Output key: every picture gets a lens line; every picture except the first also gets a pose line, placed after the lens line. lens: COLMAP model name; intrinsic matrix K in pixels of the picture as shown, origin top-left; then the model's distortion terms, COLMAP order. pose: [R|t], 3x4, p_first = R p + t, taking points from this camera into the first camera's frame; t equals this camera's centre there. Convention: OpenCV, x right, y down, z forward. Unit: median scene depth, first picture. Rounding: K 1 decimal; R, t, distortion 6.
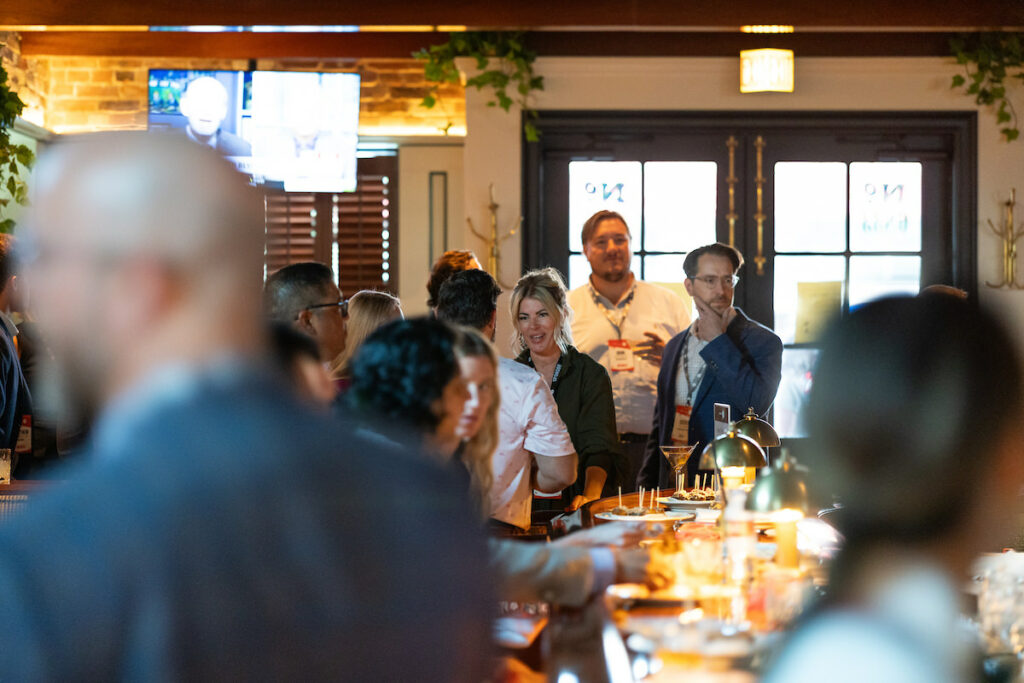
lens RADIAL K [[2510.8, 0, 536.3], [0, 2510.8, 341.1], [0, 0, 1]] dist [0.027292, -0.271611]
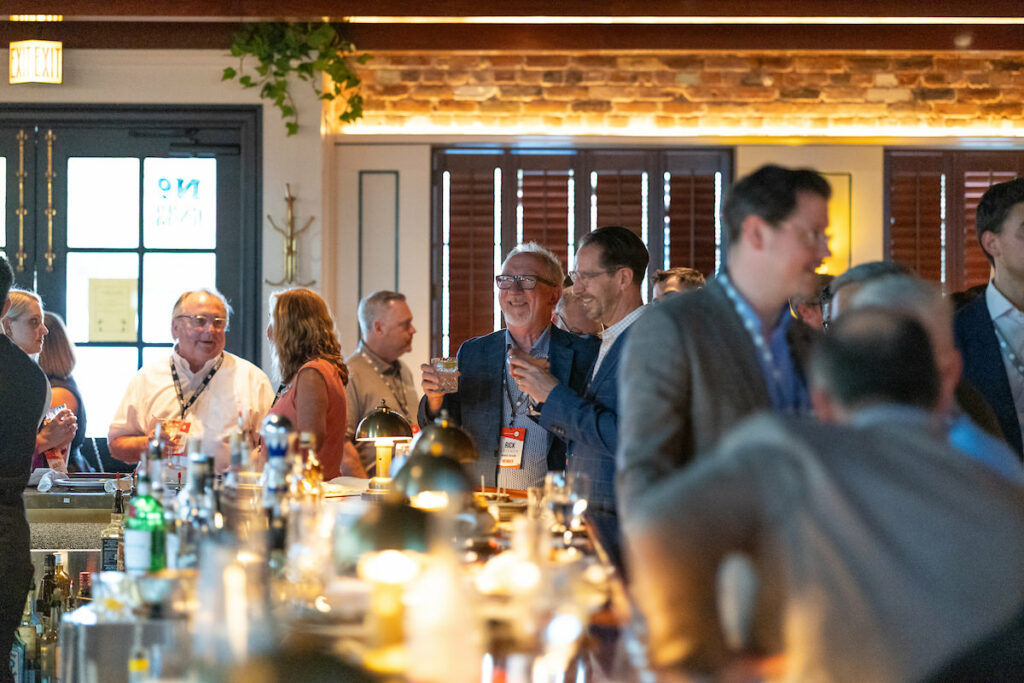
lens RADIAL K [[2527.7, 0, 512.0], [0, 2527.7, 341.5], [0, 0, 1]] dist [0.026965, -0.067602]
pose [[0.999991, 0.003596, 0.002345, 0.271321], [-0.003578, 0.999965, -0.007624, 0.008012], [-0.002372, 0.007615, 0.999968, 0.013023]]
